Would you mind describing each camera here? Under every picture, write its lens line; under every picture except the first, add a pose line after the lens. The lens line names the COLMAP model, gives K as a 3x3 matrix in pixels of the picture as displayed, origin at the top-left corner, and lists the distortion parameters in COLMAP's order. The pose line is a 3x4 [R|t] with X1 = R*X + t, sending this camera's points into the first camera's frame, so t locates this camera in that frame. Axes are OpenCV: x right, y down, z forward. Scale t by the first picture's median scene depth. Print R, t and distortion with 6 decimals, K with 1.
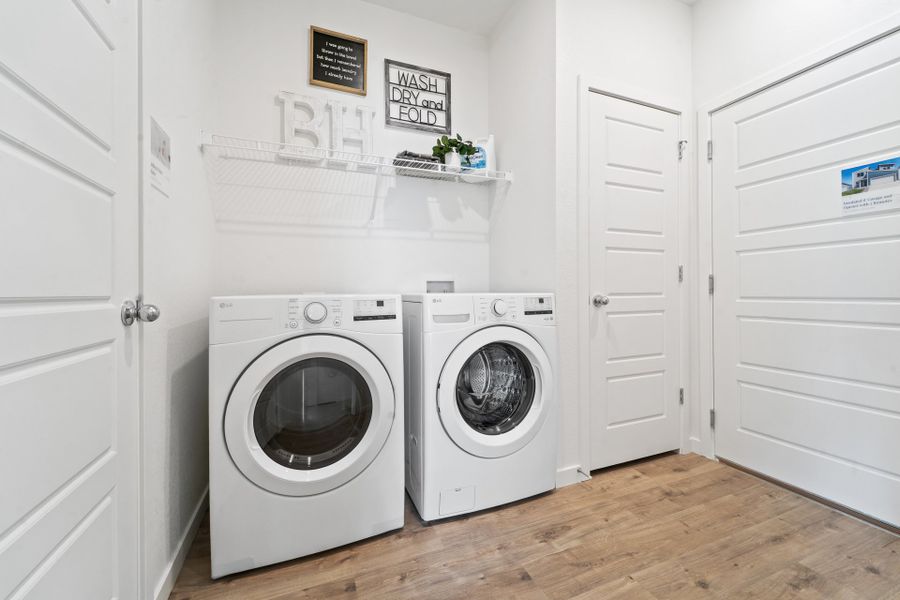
lens RADIAL K [[362.8, 0, 451.0], [0, 362.8, 294.5], [0, 0, 1]] dist [0.000733, 0.000016]
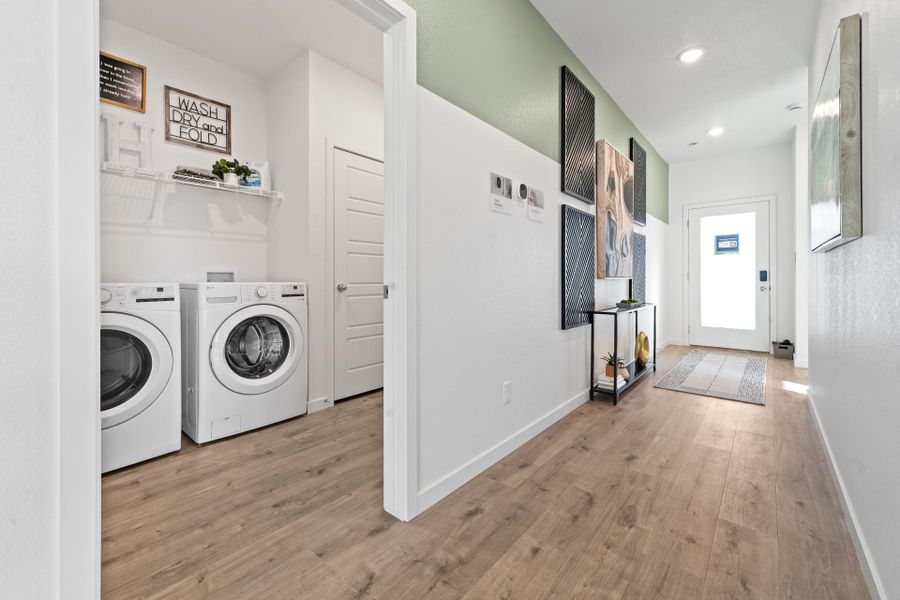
lens RADIAL K [[370.7, 0, 454.4], [0, 370.7, 283.0], [0, 0, 1]] dist [-0.000056, -0.000656]
pose [[0.884472, 0.002109, 0.466589, 0.094207], [-0.001043, 0.999996, -0.002543, 0.001204], [-0.466593, 0.001762, 0.884471, -0.528145]]
